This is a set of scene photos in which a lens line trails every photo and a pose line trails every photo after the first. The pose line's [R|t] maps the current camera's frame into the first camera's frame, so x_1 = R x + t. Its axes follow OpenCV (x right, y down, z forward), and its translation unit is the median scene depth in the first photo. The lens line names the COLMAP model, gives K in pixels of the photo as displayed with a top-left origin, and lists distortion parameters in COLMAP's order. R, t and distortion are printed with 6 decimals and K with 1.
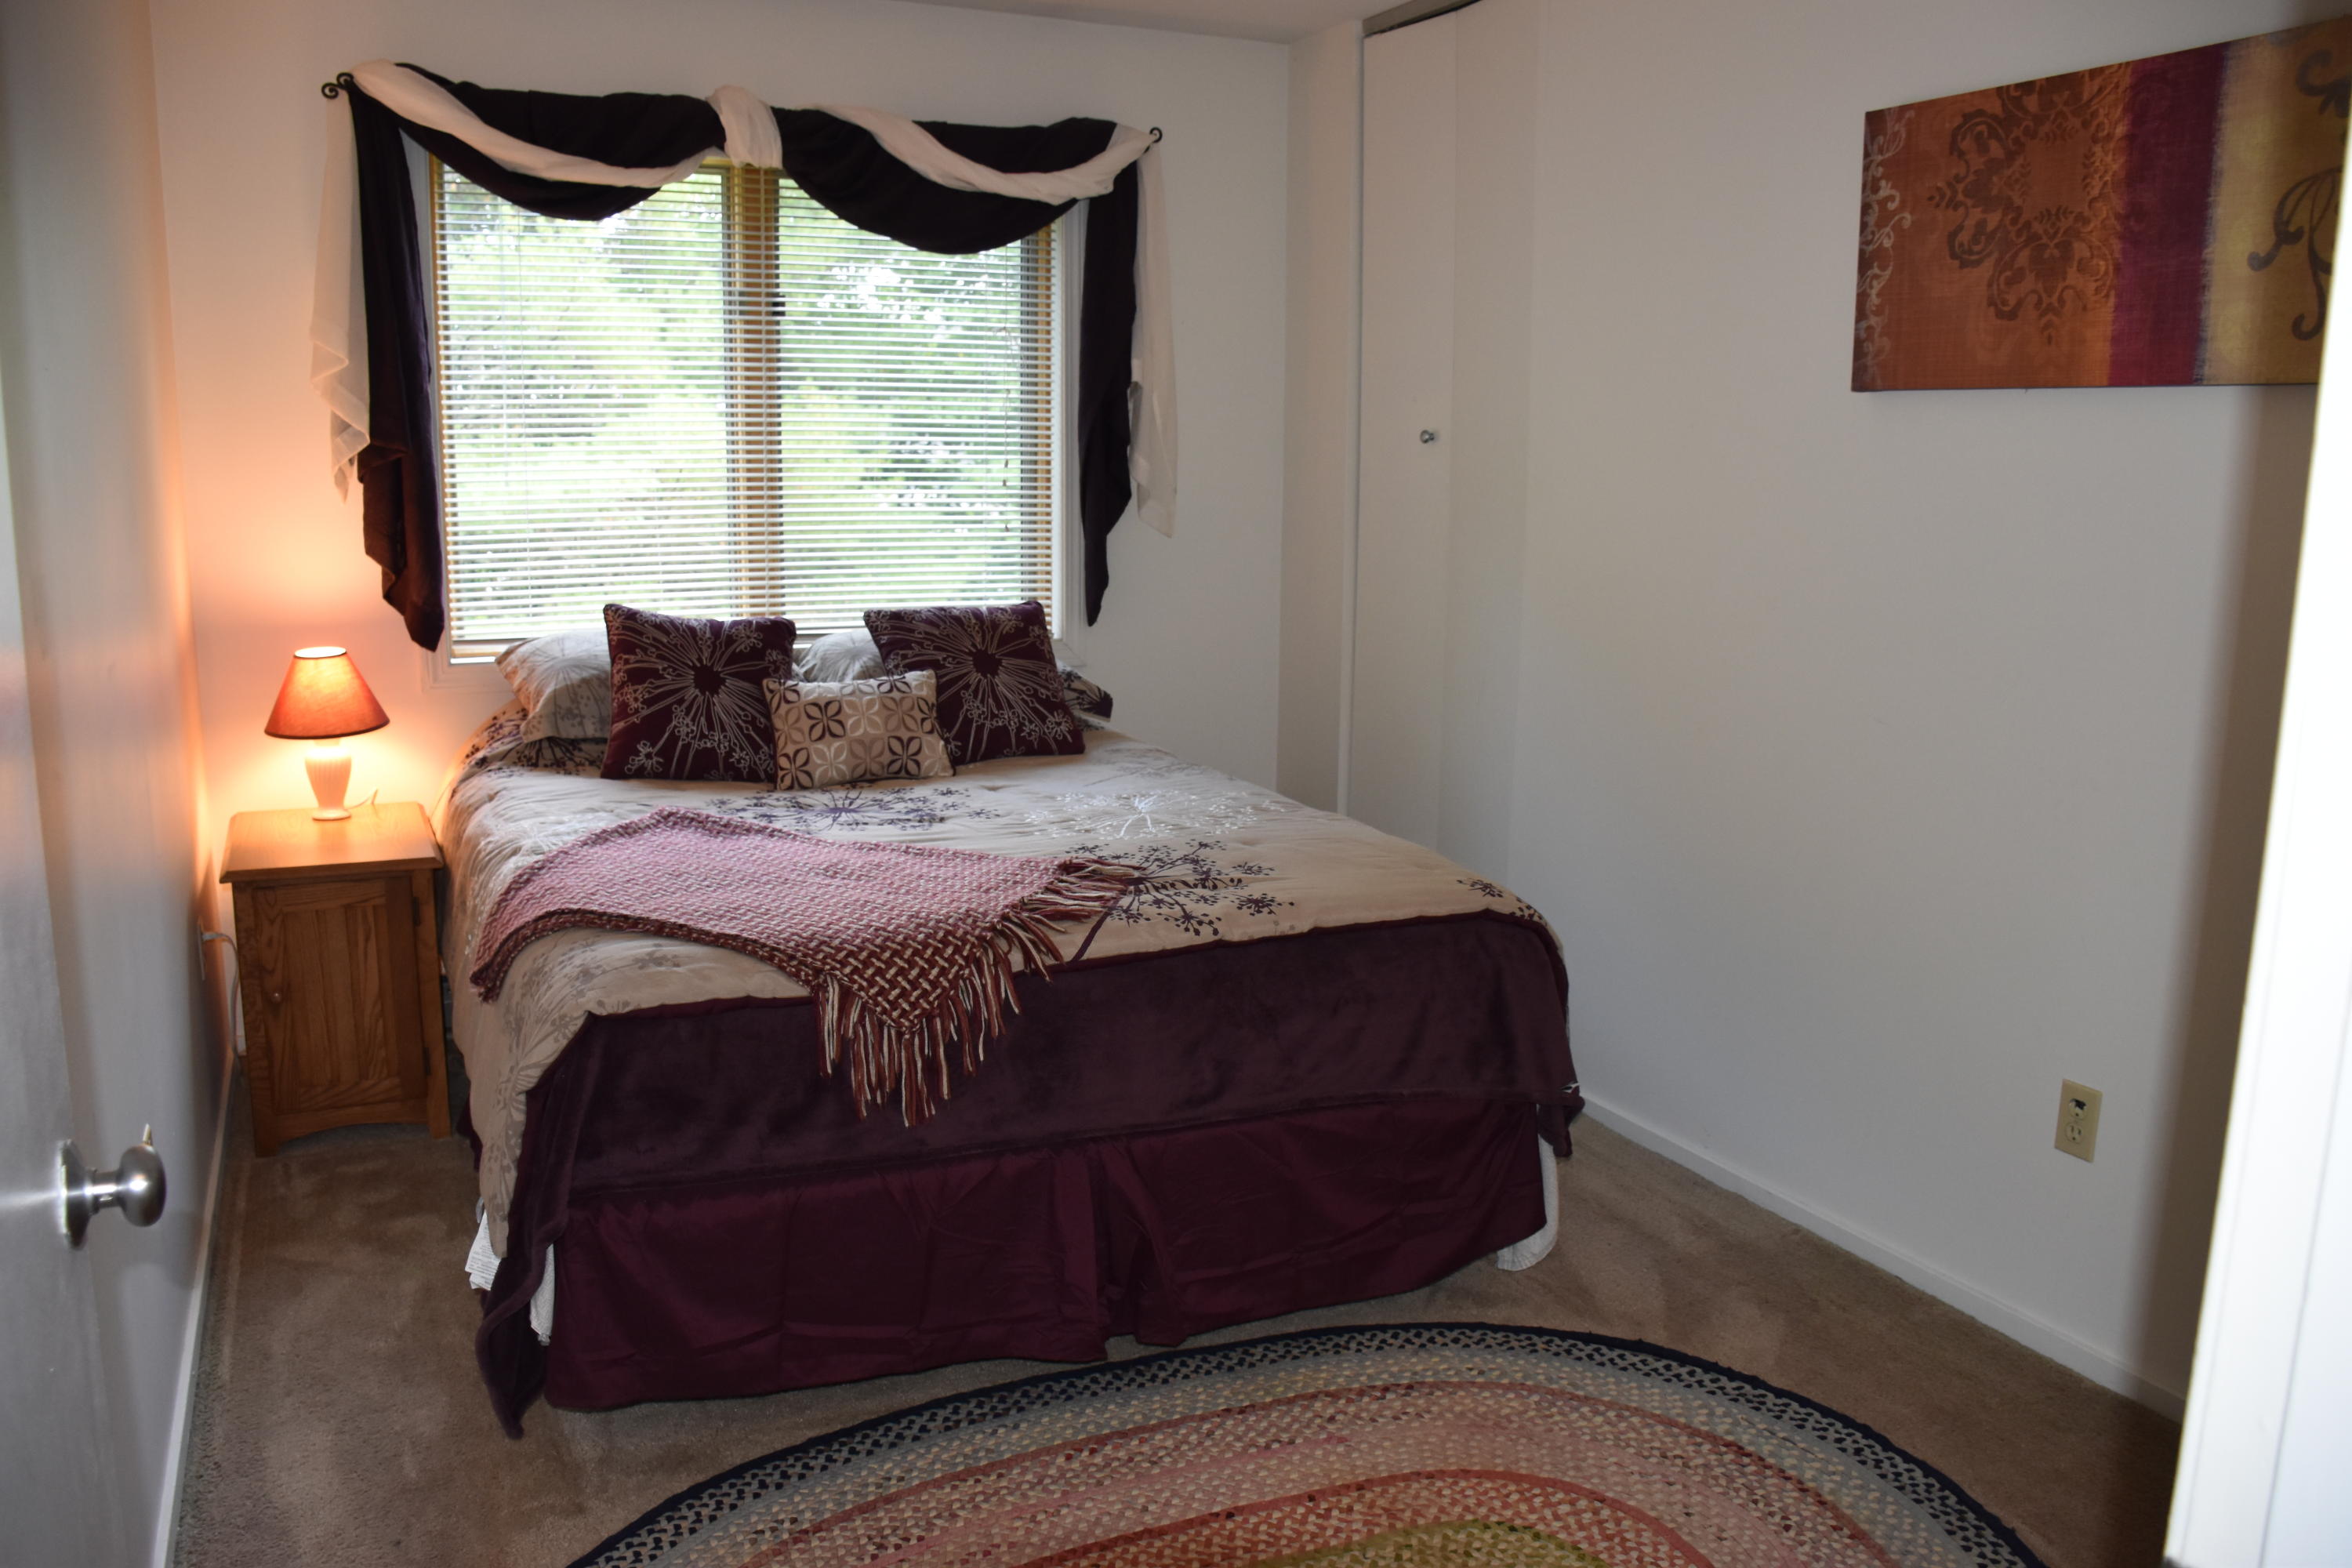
lens RADIAL K [[1842.1, 0, 1176.0], [0, 1842.1, 784.0], [0, 0, 1]] dist [-0.124856, 0.006417]
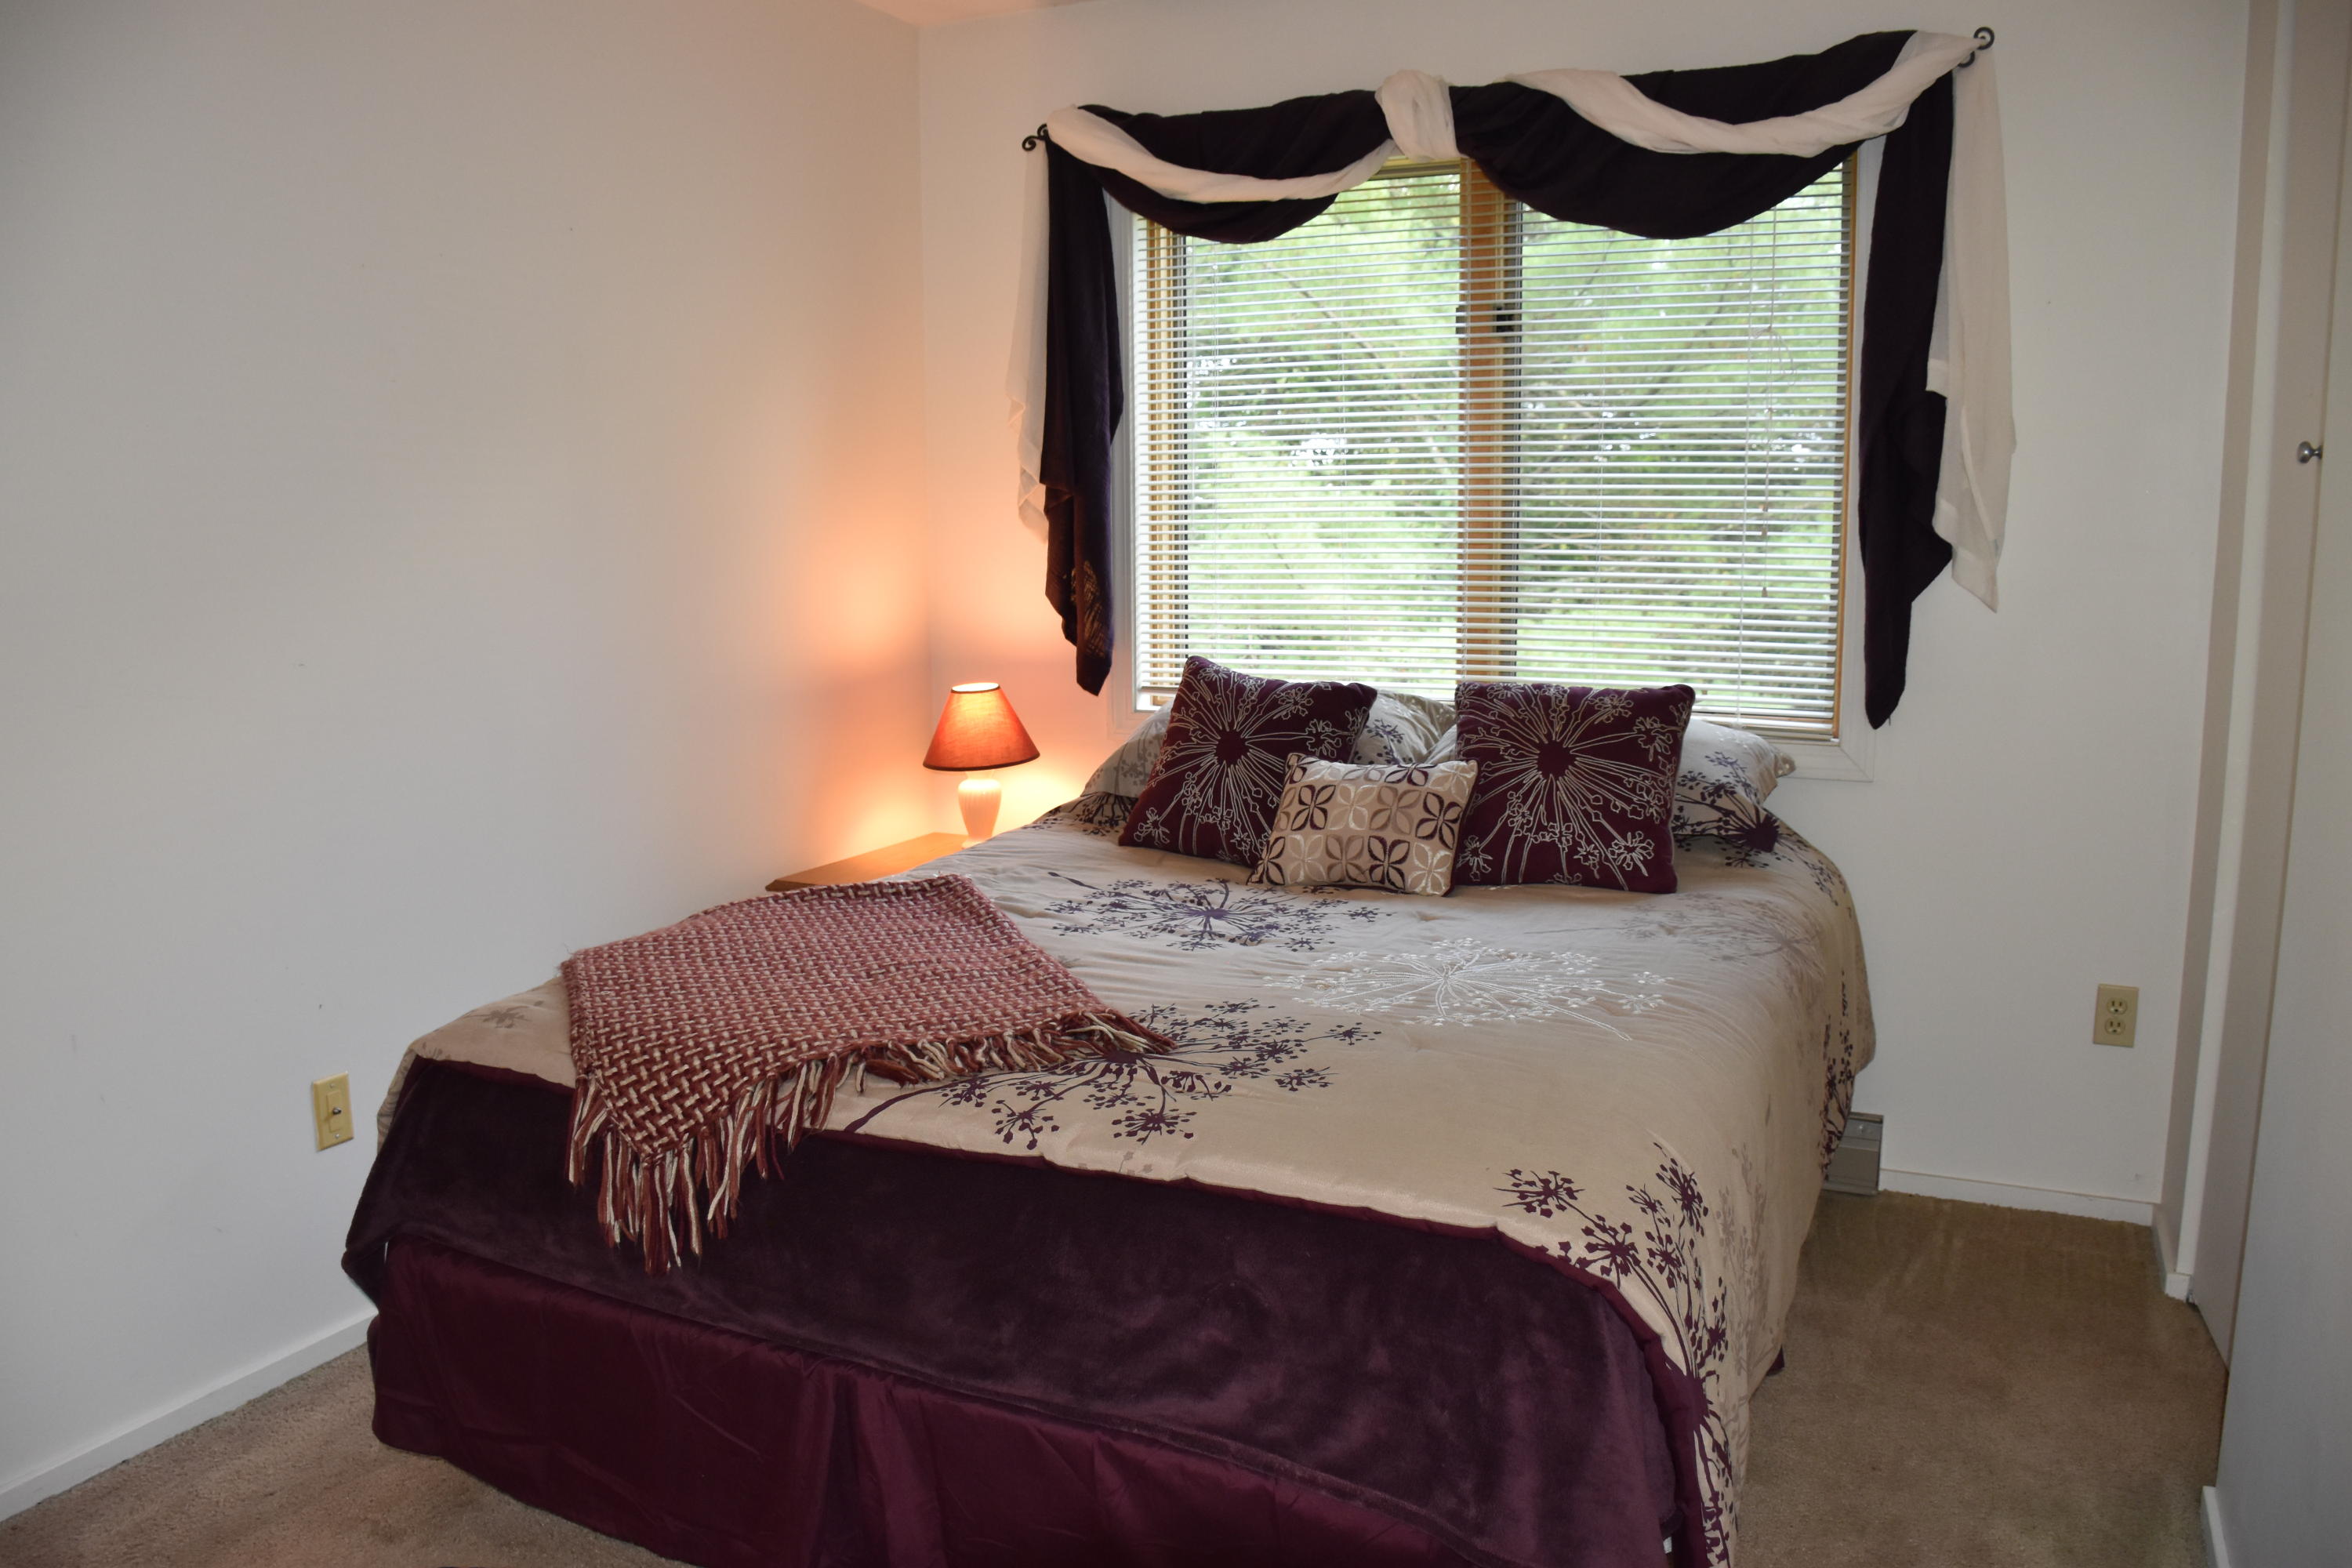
lens RADIAL K [[1760.7, 0, 1176.0], [0, 1760.7, 784.0], [0, 0, 1]] dist [-0.096740, 0.005163]
pose [[0.641200, 0.092288, -0.761804, 0.361506], [-0.131779, 0.991237, 0.009165, -0.042798], [0.755974, 0.094513, 0.647743, 0.424048]]
